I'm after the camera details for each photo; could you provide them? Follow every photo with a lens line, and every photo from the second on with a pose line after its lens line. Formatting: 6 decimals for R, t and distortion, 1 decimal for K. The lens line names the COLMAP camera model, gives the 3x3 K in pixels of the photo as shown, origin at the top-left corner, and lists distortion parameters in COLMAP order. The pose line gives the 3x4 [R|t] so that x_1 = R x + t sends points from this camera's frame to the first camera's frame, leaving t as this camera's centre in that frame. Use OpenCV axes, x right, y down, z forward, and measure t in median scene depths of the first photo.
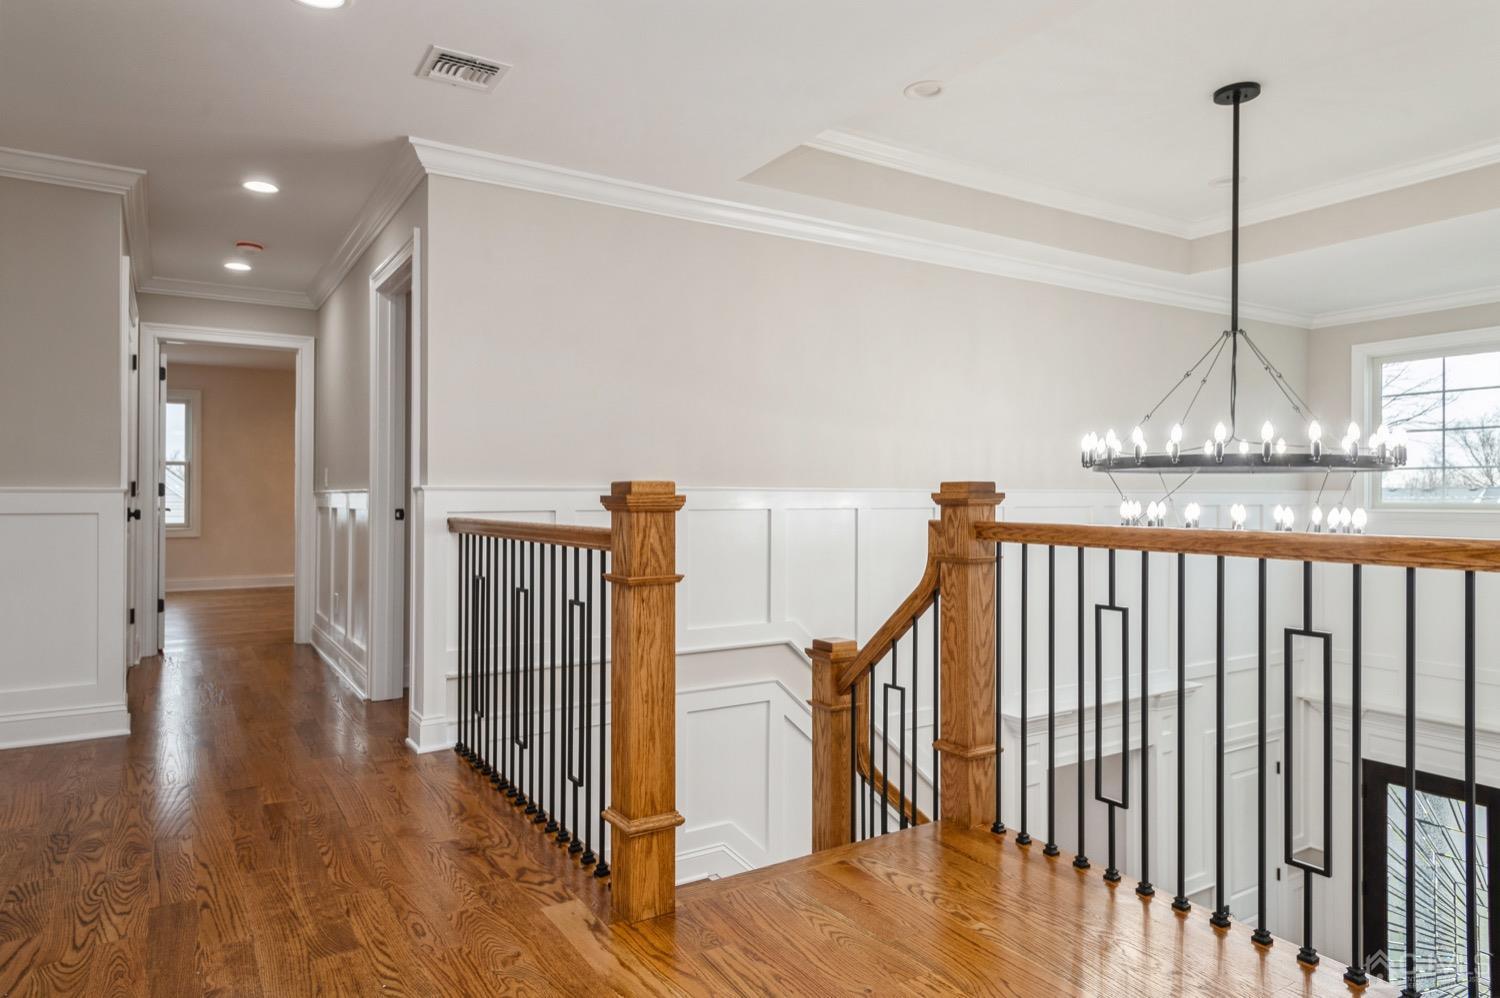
lens RADIAL K [[923.0, 0, 739.7], [0, 923.0, 492.2], [0, 0, 1]] dist [0.009004, 0.002319]
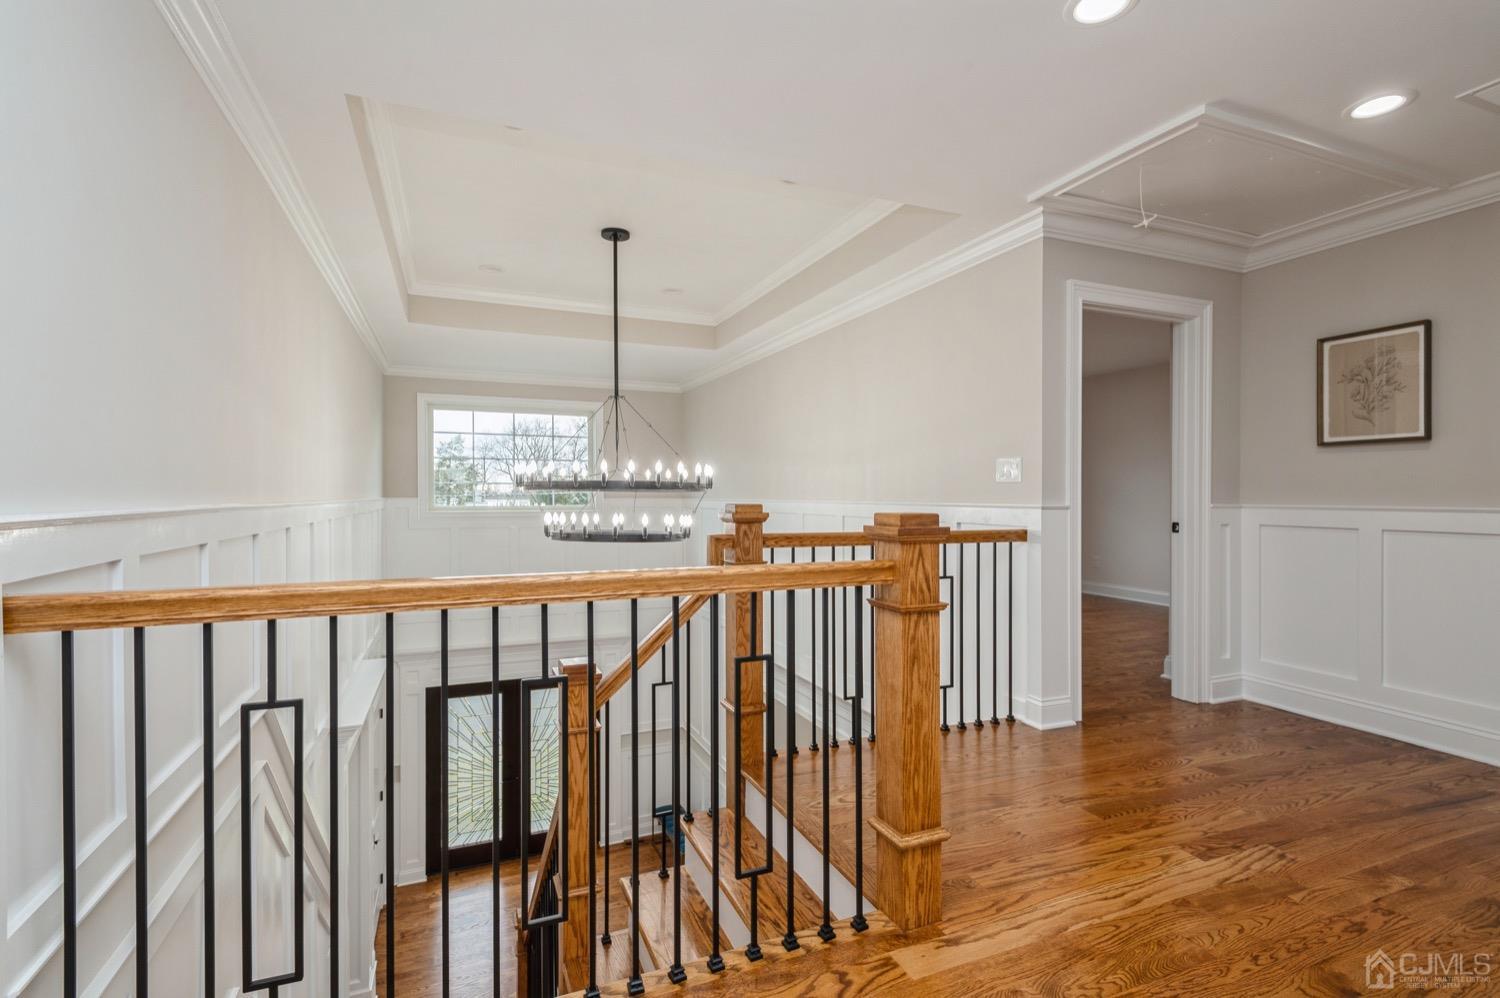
lens RADIAL K [[702.3, 0, 752.7], [0, 702.3, 497.8], [0, 0, 1]] dist [0.008943, -0.000254]
pose [[0.160382, -0.006509, 0.987034, -0.675170], [-0.002972, 0.999971, 0.007077, -0.025063], [-0.987051, -0.004069, 0.160358, 0.758548]]
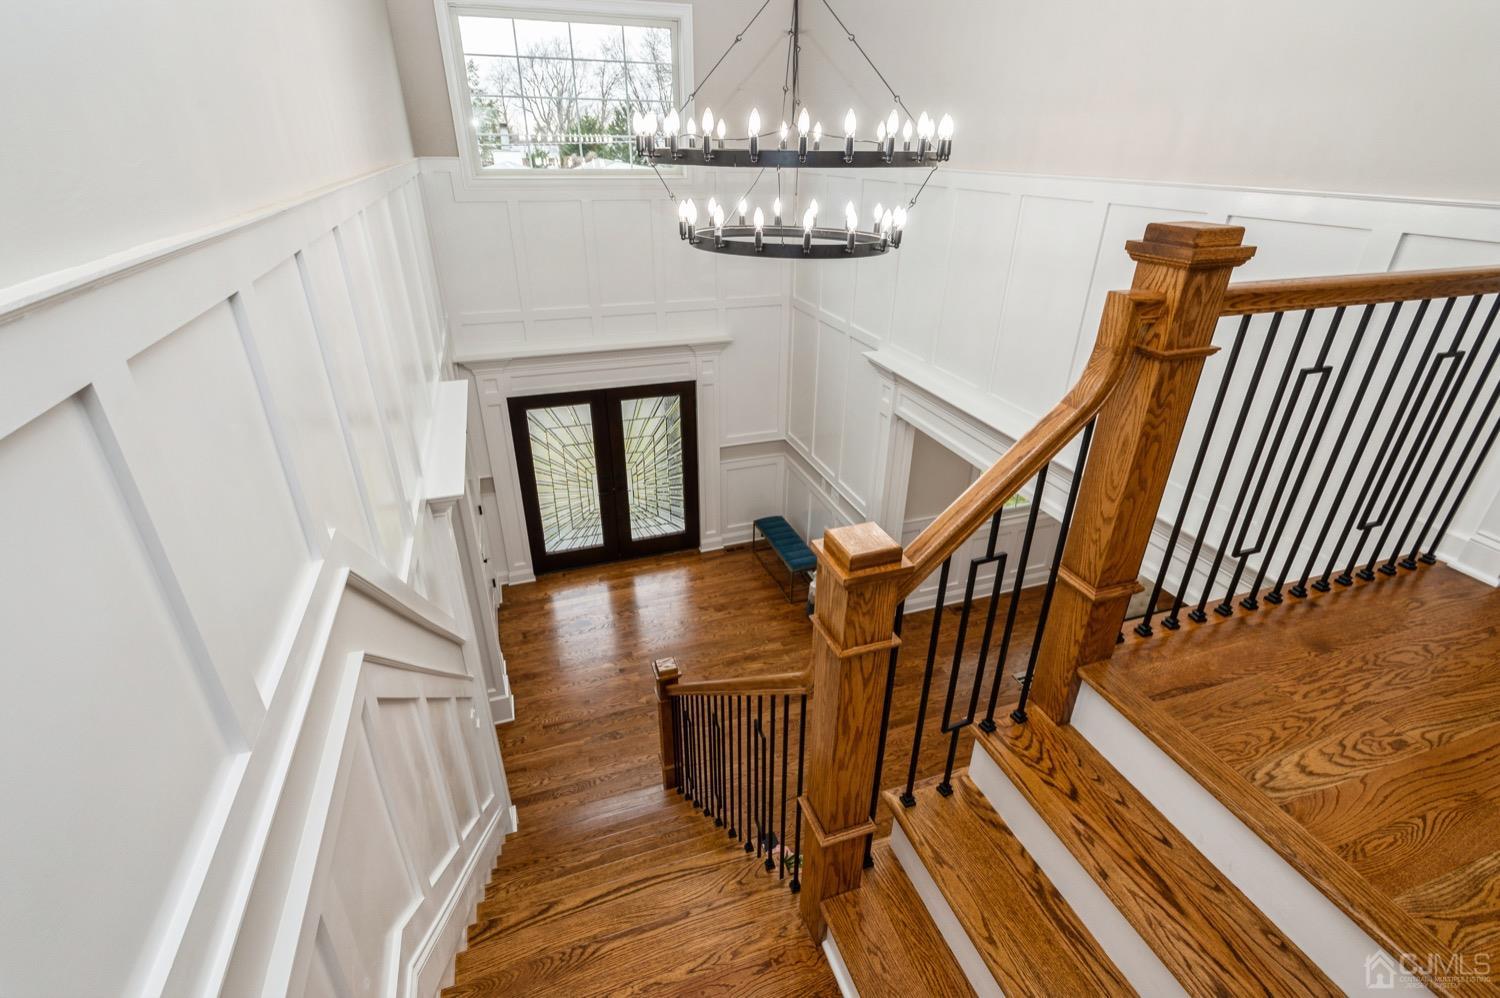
lens RADIAL K [[702.3, 0, 743.8], [0, 702.3, 495.4], [0, 0, 1]] dist [0.008943, -0.000254]
pose [[0.231196, -0.439954, 0.867749, -0.291885], [-0.007880, 0.891038, 0.453861, -0.057245], [-0.972875, -0.111769, 0.202537, 1.082344]]
